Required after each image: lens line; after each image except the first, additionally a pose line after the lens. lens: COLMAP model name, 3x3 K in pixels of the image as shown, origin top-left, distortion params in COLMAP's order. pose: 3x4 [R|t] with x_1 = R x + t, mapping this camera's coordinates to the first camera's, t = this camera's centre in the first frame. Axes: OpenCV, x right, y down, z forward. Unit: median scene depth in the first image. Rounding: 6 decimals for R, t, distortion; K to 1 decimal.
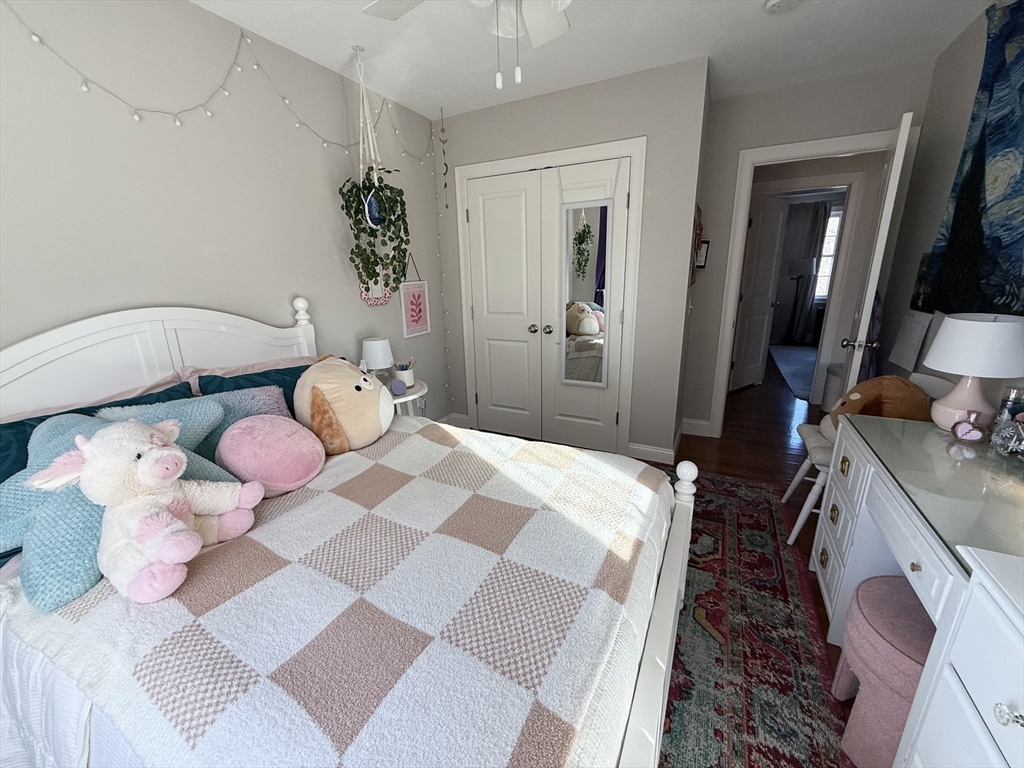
lens RADIAL K [[407.4, 0, 514.6], [0, 407.4, 386.6], [0, 0, 1]] dist [-0.003741, 0.000307]
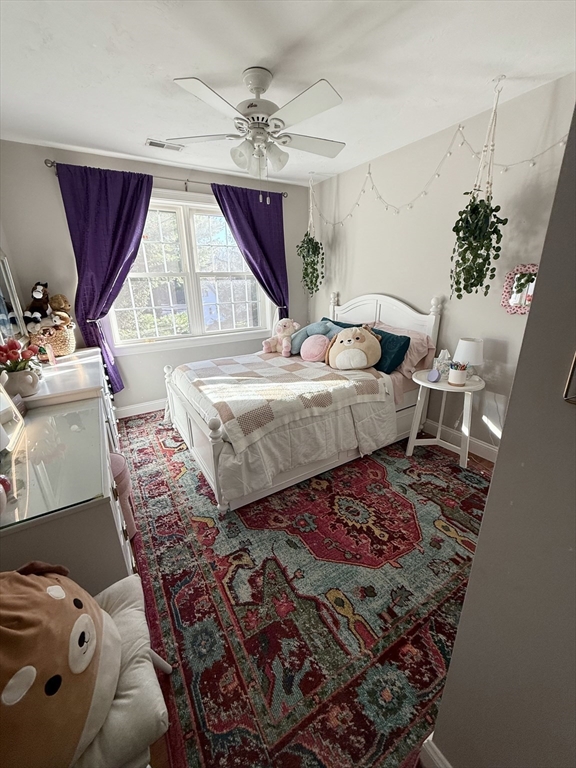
lens RADIAL K [[305.6, 0, 290.2], [0, 305.6, 382.4], [0, 0, 1]] dist [-0.003741, 0.000307]
pose [[-0.525234, 0.313258, -0.791201, 1.079092], [-0.194856, 0.860798, 0.470167, -0.515272], [0.828348, 0.401118, -0.391080, 1.536029]]
